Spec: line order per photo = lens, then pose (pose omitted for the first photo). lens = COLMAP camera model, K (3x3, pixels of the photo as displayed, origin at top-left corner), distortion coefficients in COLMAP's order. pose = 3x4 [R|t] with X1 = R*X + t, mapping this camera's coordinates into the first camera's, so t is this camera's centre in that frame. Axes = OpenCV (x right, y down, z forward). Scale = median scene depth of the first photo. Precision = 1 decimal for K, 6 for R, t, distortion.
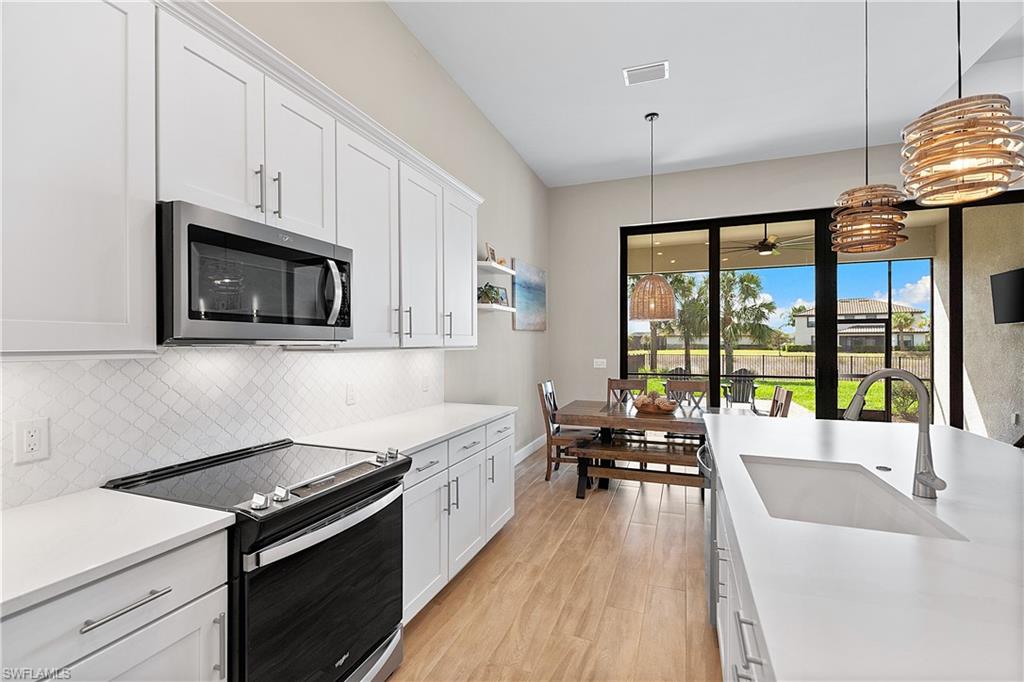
lens RADIAL K [[454.1, 0, 510.3], [0, 454.1, 344.0], [0, 0, 1]] dist [-0.001305, -0.000055]
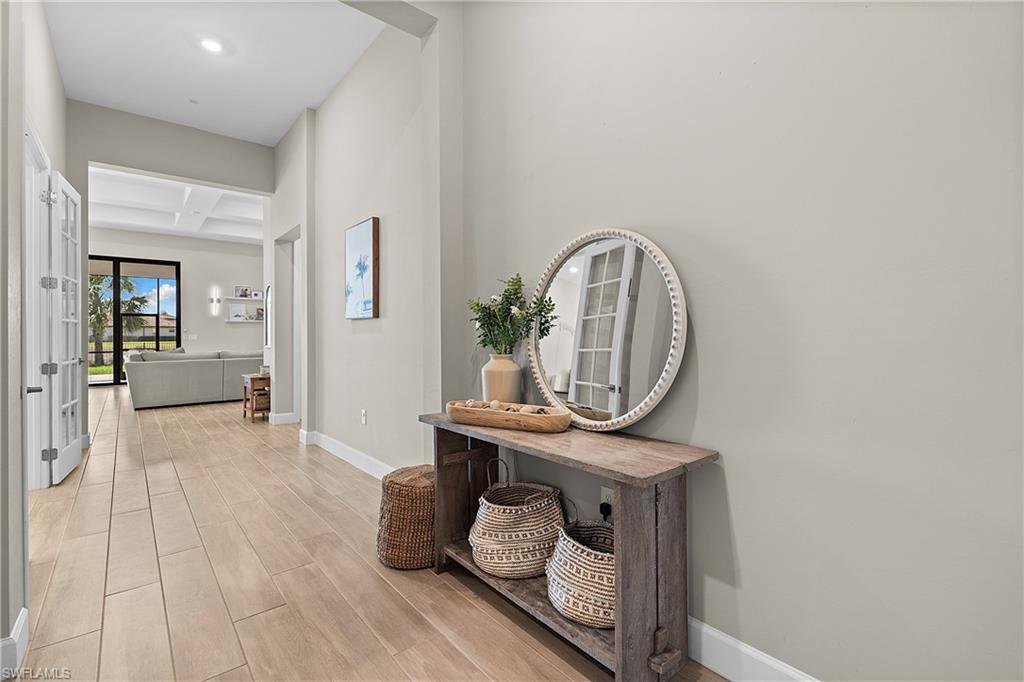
lens RADIAL K [[458.2, 0, 507.7], [0, 458.2, 336.3], [0, 0, 1]] dist [-0.000697, -0.000379]
pose [[0.489037, -0.004715, 0.872250, 0.014763], [0.004415, 0.999986, 0.002931, 0.052405], [-0.872252, 0.002418, 0.489051, -1.818792]]
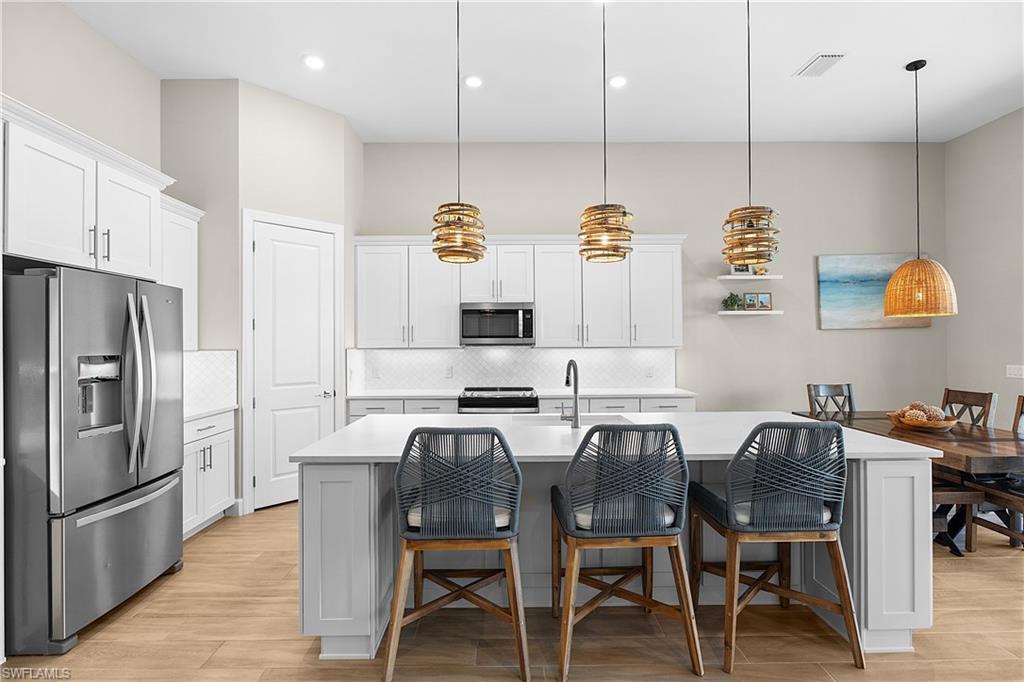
lens RADIAL K [[493.7, 0, 508.3], [0, 493.7, 341.7], [0, 0, 1]] dist [-0.004169, -0.000295]
pose [[0.363980, -0.004224, -0.931397, 0.866026], [0.003919, 0.999988, -0.003003, -0.005123], [0.931398, -0.002557, 0.363993, -0.002987]]
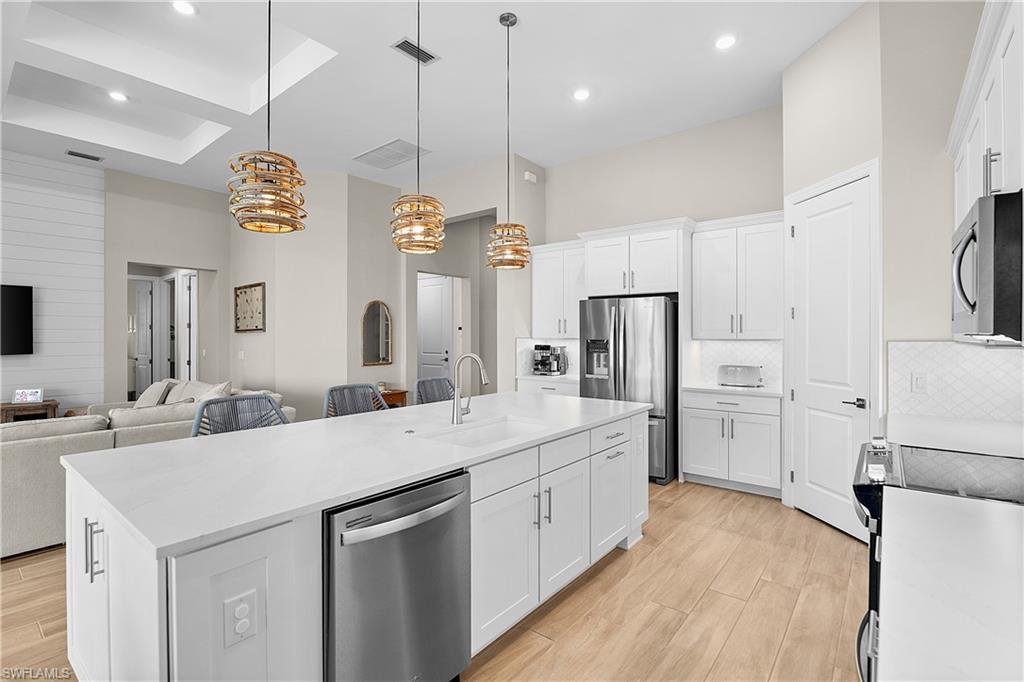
lens RADIAL K [[467.9, 0, 509.3], [0, 467.9, 334.9], [0, 0, 1]] dist [-0.003067, -0.000194]
pose [[-0.950088, 0.002590, 0.311973, 0.042977], [0.003283, 0.999993, 0.001697, -0.006606], [-0.311966, 0.002637, -0.950090, 0.862464]]
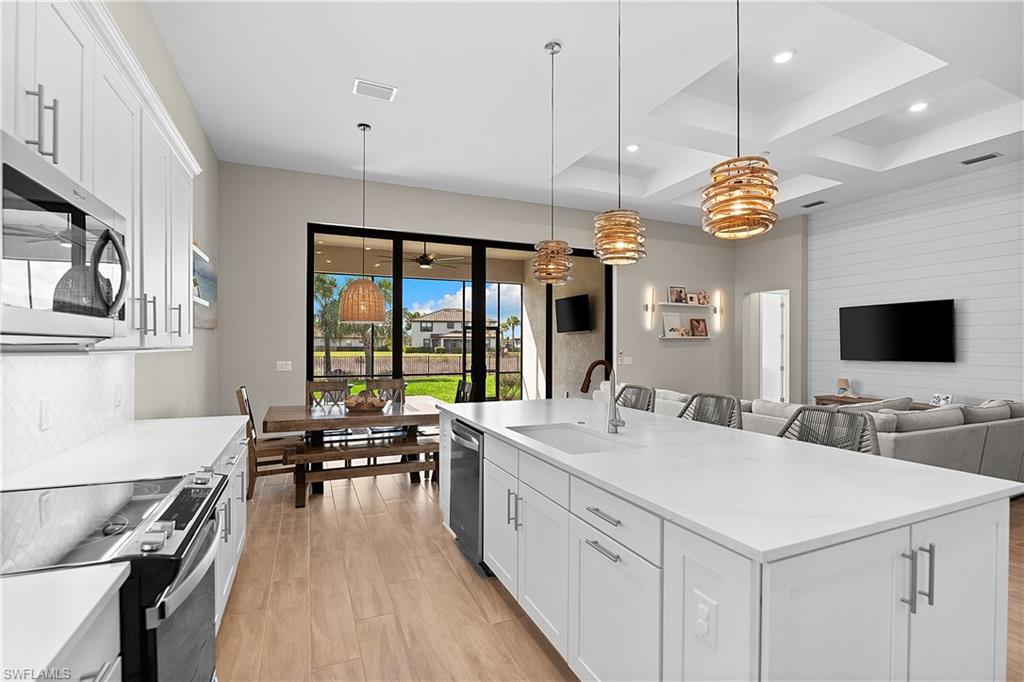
lens RADIAL K [[470.8, 0, 510.2], [0, 470.8, 346.7], [0, 0, 1]] dist [-0.011337, -0.000056]
pose [[0.713395, 0.002068, 0.700759, -0.203017], [-0.003805, 0.999992, 0.000923, 0.001456], [-0.700751, -0.003325, 0.713398, -0.004963]]
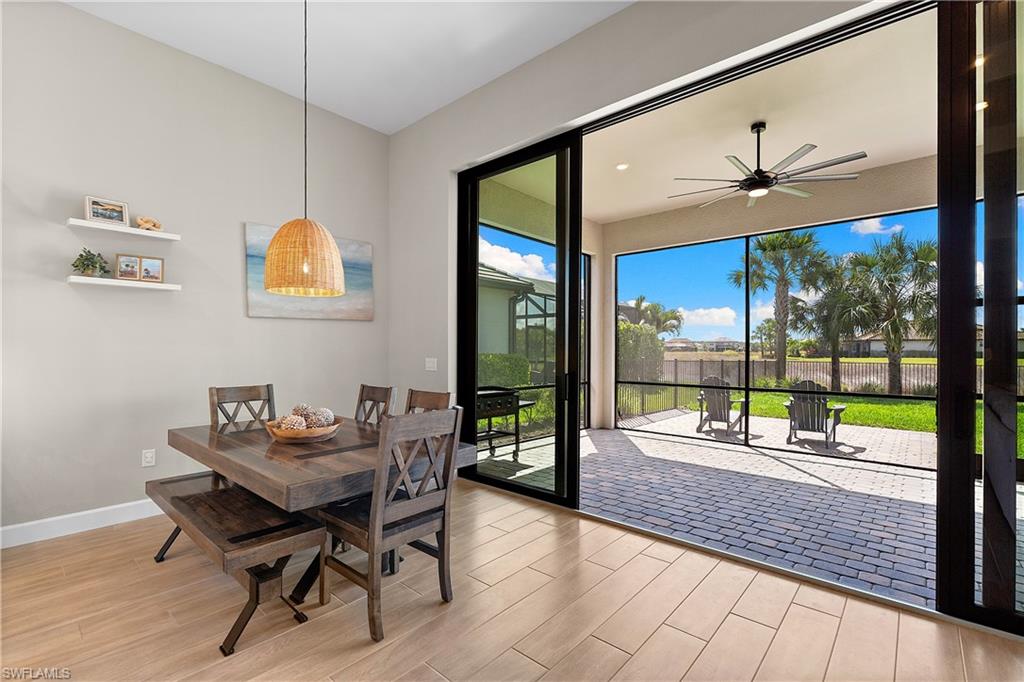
lens RADIAL K [[456.7, 0, 509.5], [0, 456.7, 350.4], [0, 0, 1]] dist [0.004194, 0.000049]
pose [[0.934590, 0.005109, -0.355690, 0.805006], [-0.004533, 0.999987, 0.002453, 0.025321], [0.355698, -0.000680, 0.934601, 0.508280]]
